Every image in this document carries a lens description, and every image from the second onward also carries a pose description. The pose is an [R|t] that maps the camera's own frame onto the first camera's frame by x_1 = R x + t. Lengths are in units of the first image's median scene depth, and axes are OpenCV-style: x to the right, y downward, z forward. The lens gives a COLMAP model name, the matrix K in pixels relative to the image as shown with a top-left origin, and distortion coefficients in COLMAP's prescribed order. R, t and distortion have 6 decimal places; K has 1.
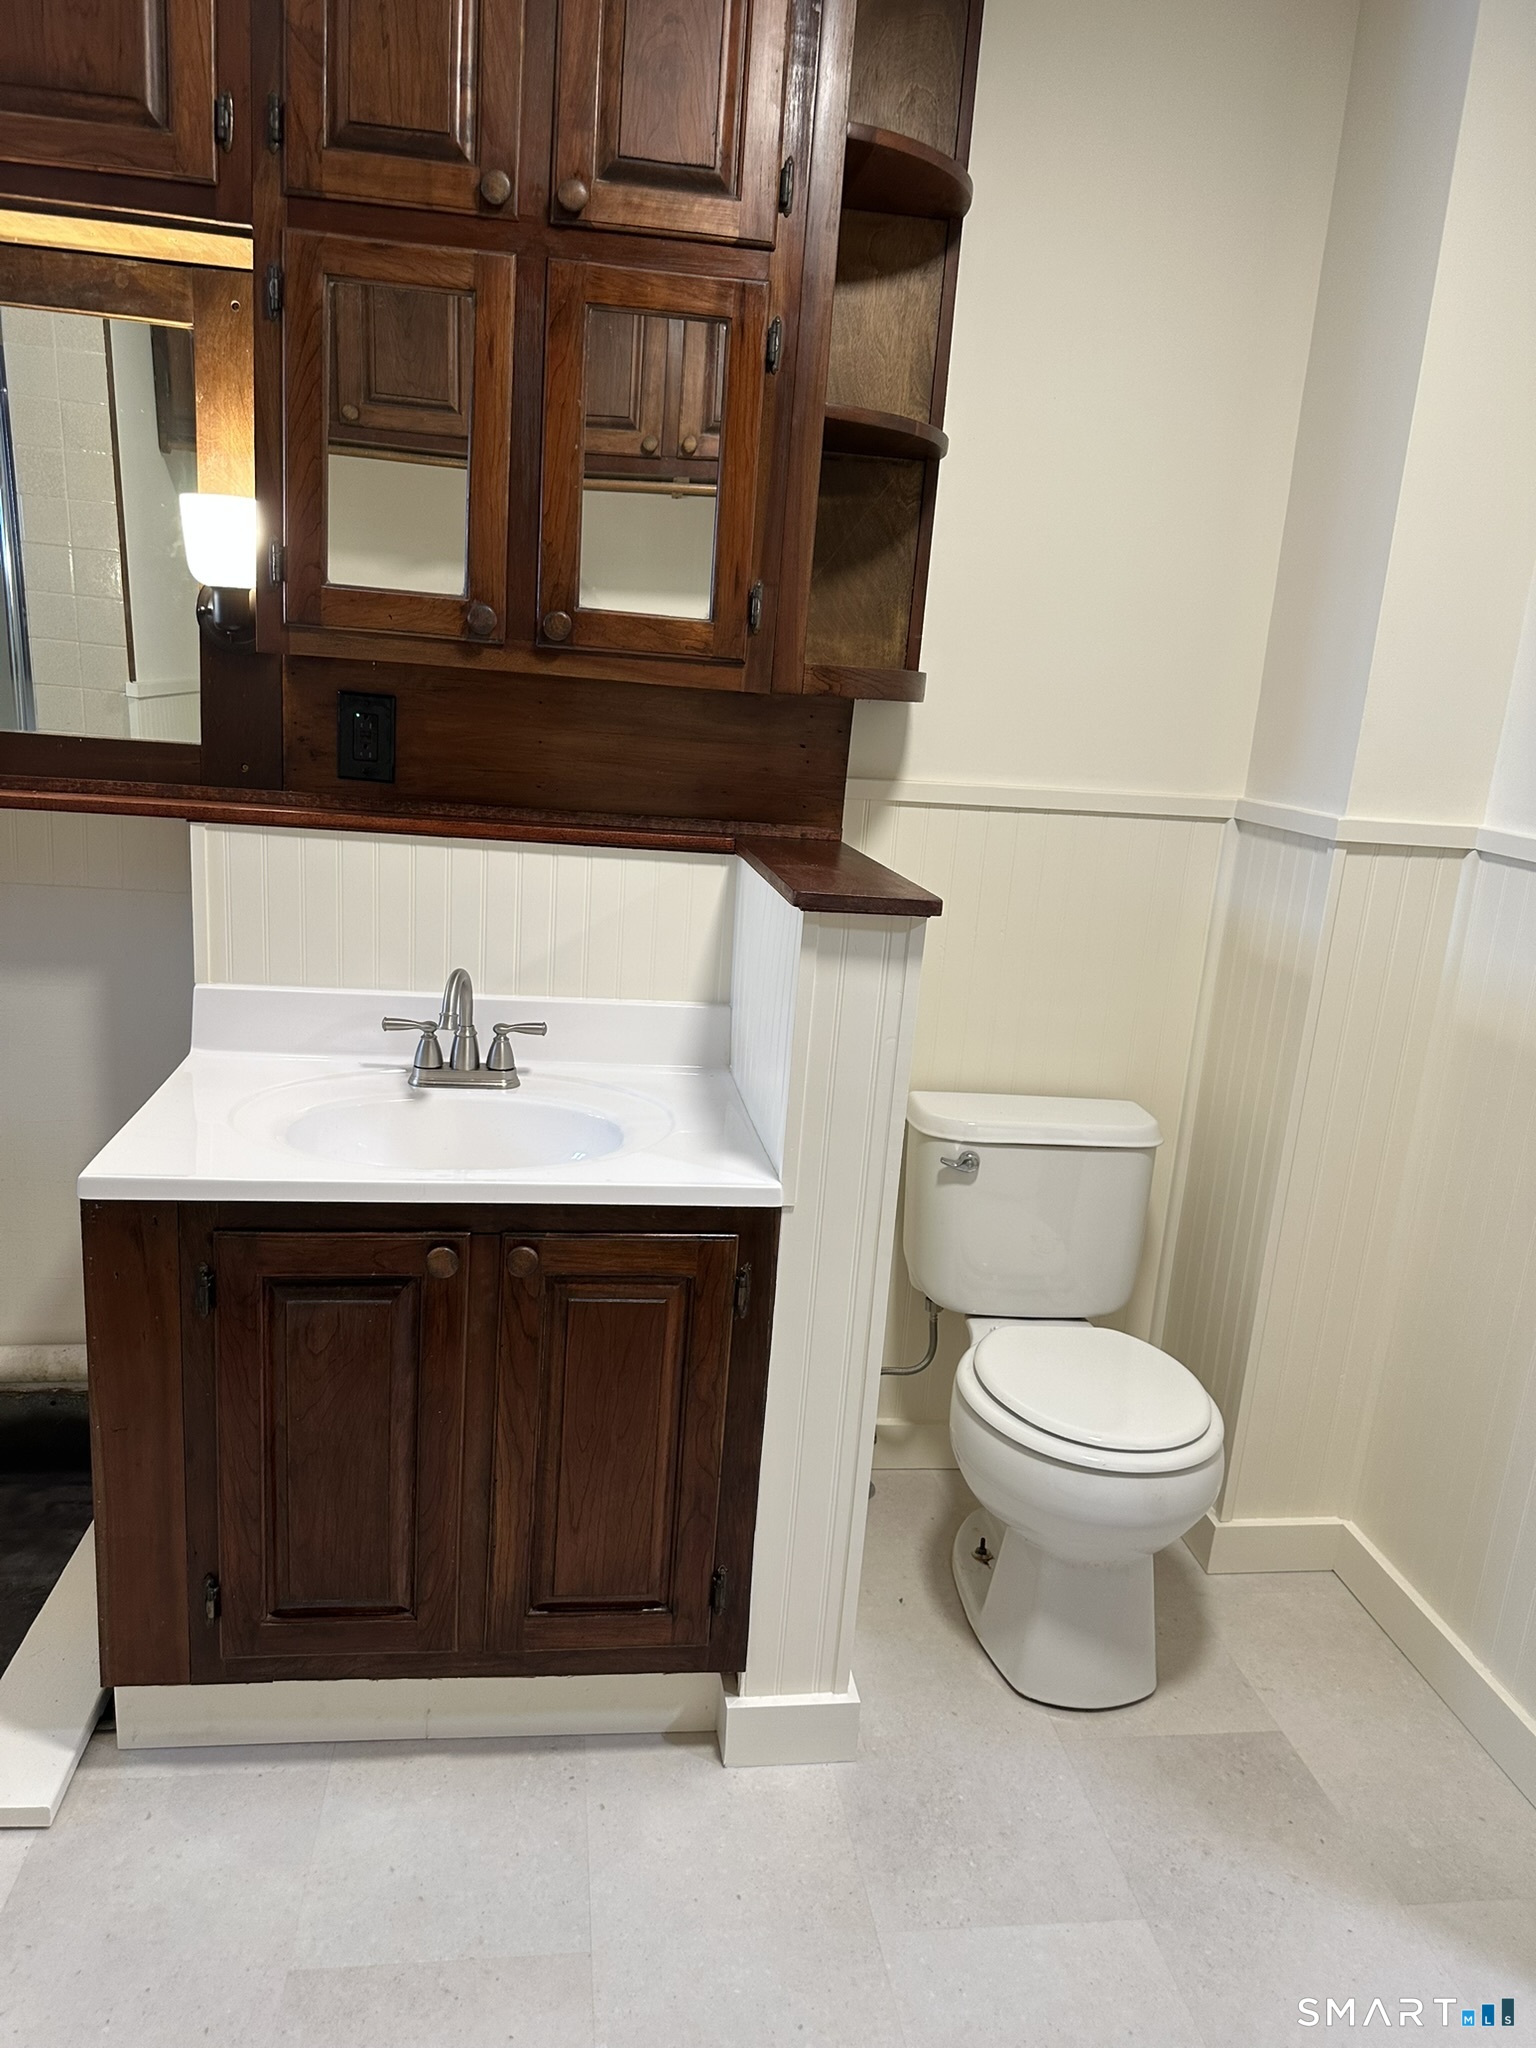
lens RADIAL K [[1426.9, 0, 768.0], [0, 1426.9, 1024.0], [0, 0, 1]] dist [0.117193, -0.142149]
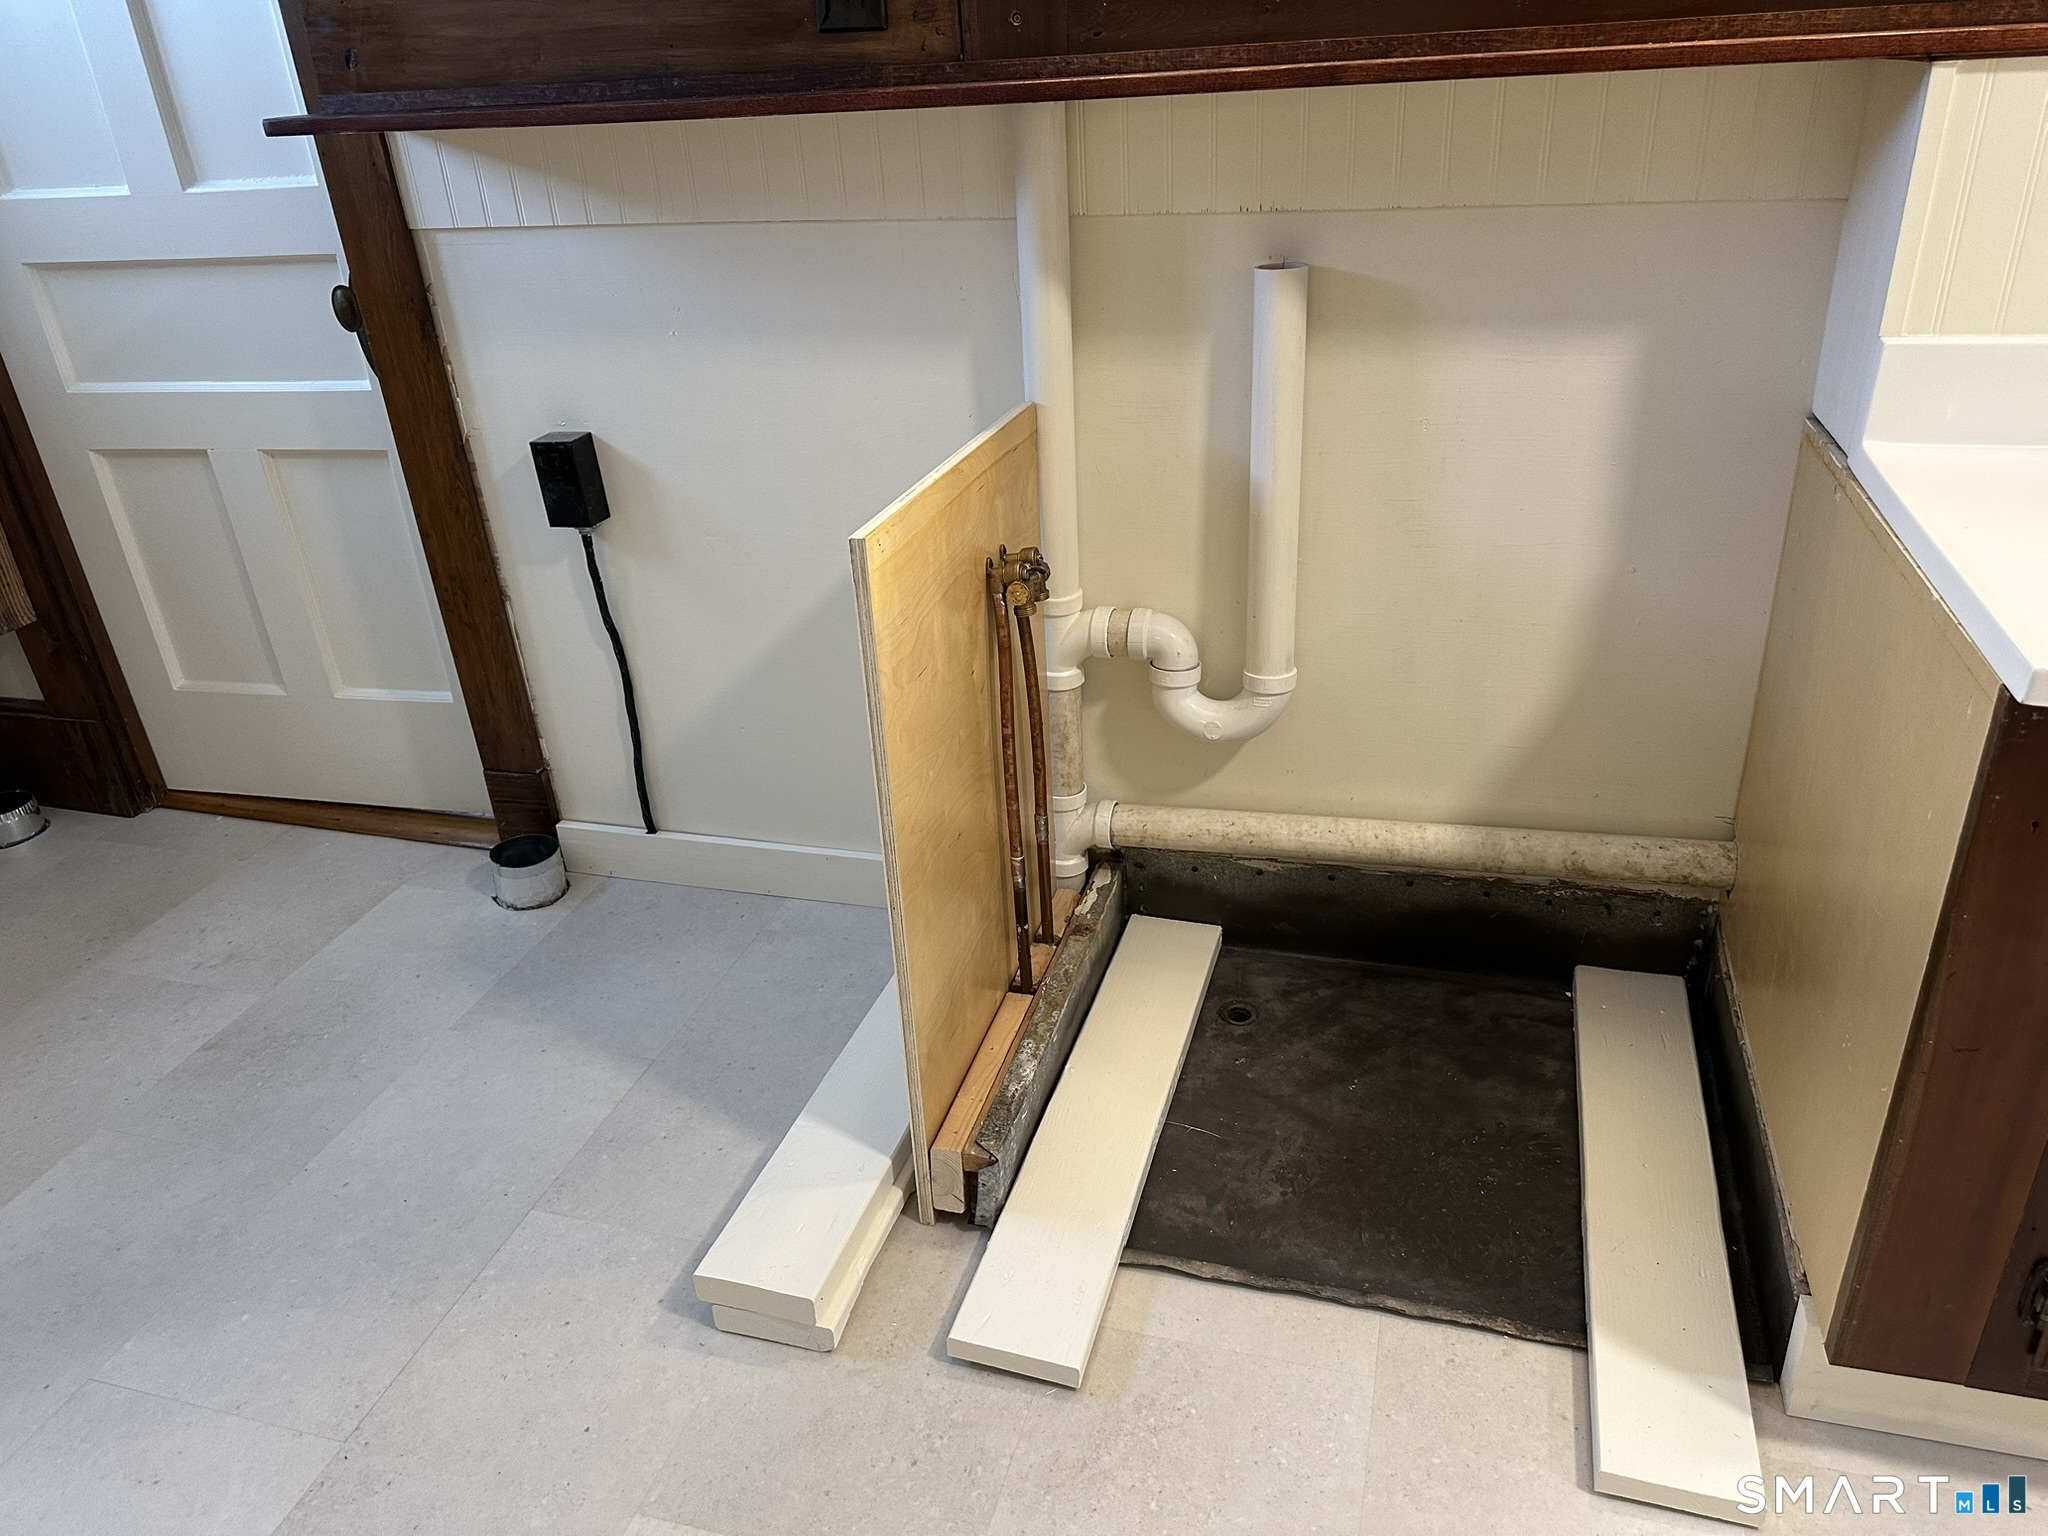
lens RADIAL K [[1491.9, 0, 1020.5], [0, 1491.9, 748.5], [0, 0, 1]] dist [-0.002955, 0.004145]
pose [[0.896953, 0.070213, -0.436515, -0.435499], [0.026929, 0.976800, 0.212452, -0.000569], [0.441305, -0.202314, 0.874253, 0.216689]]
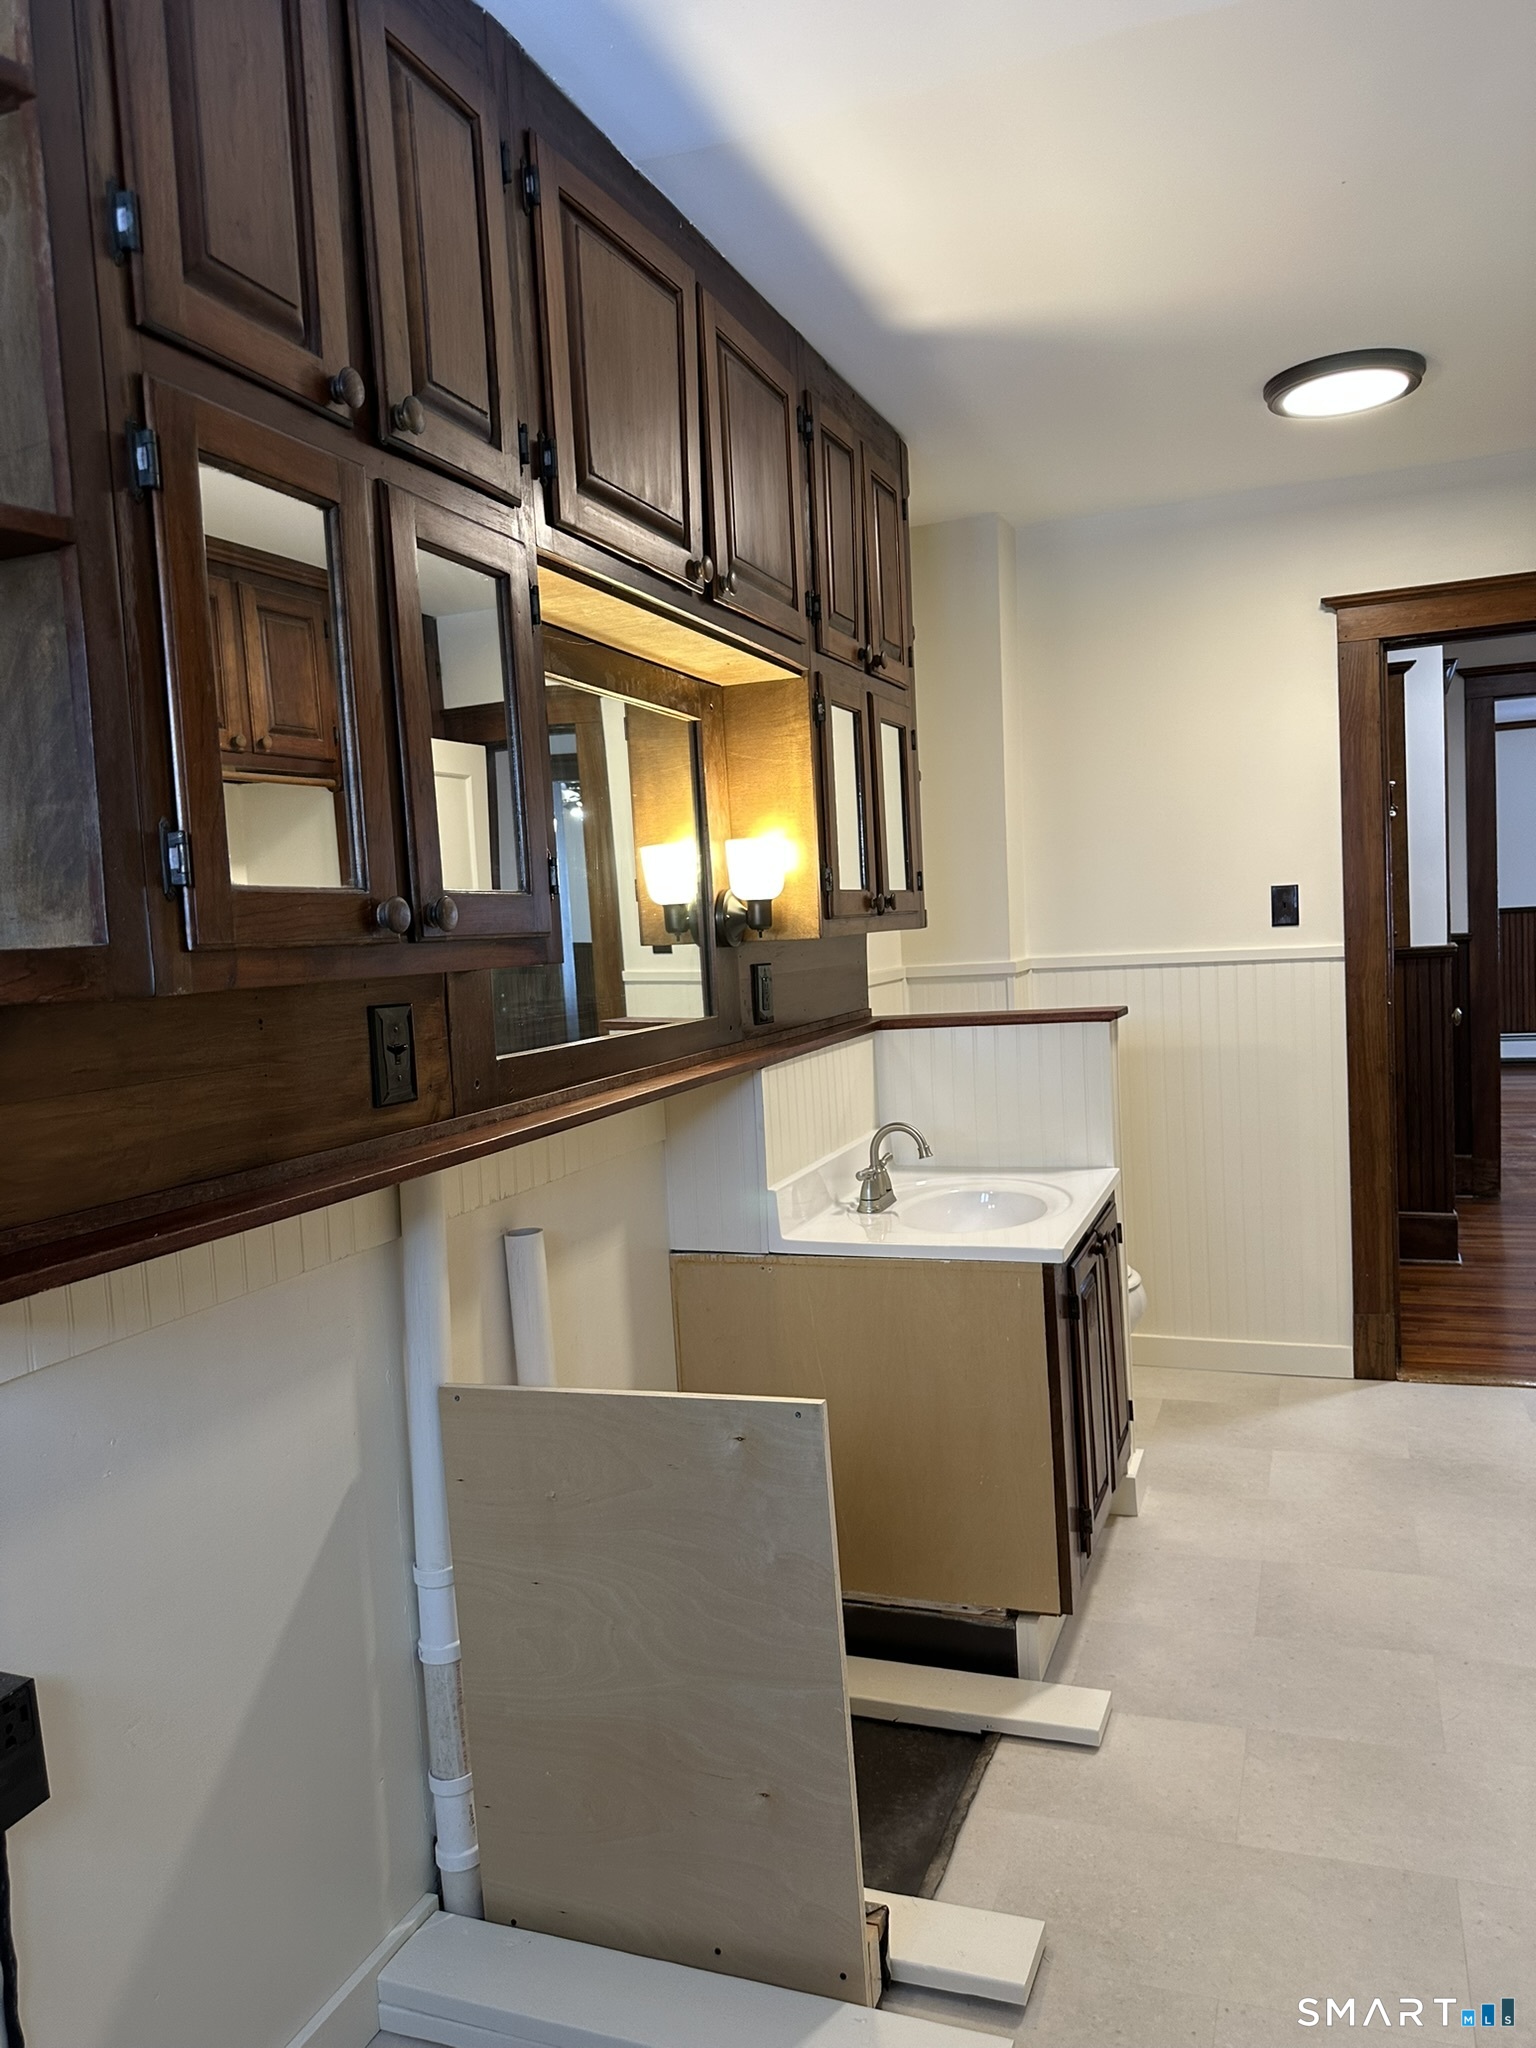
lens RADIAL K [[1426.9, 0, 768.0], [0, 1426.9, 1024.0], [0, 0, 1]] dist [0.117193, -0.142149]
pose [[0.480375, -0.160358, 0.862279, -1.457053], [0.275610, 0.960940, 0.025164, -0.201009], [-0.832634, 0.225564, 0.505808, 0.305465]]
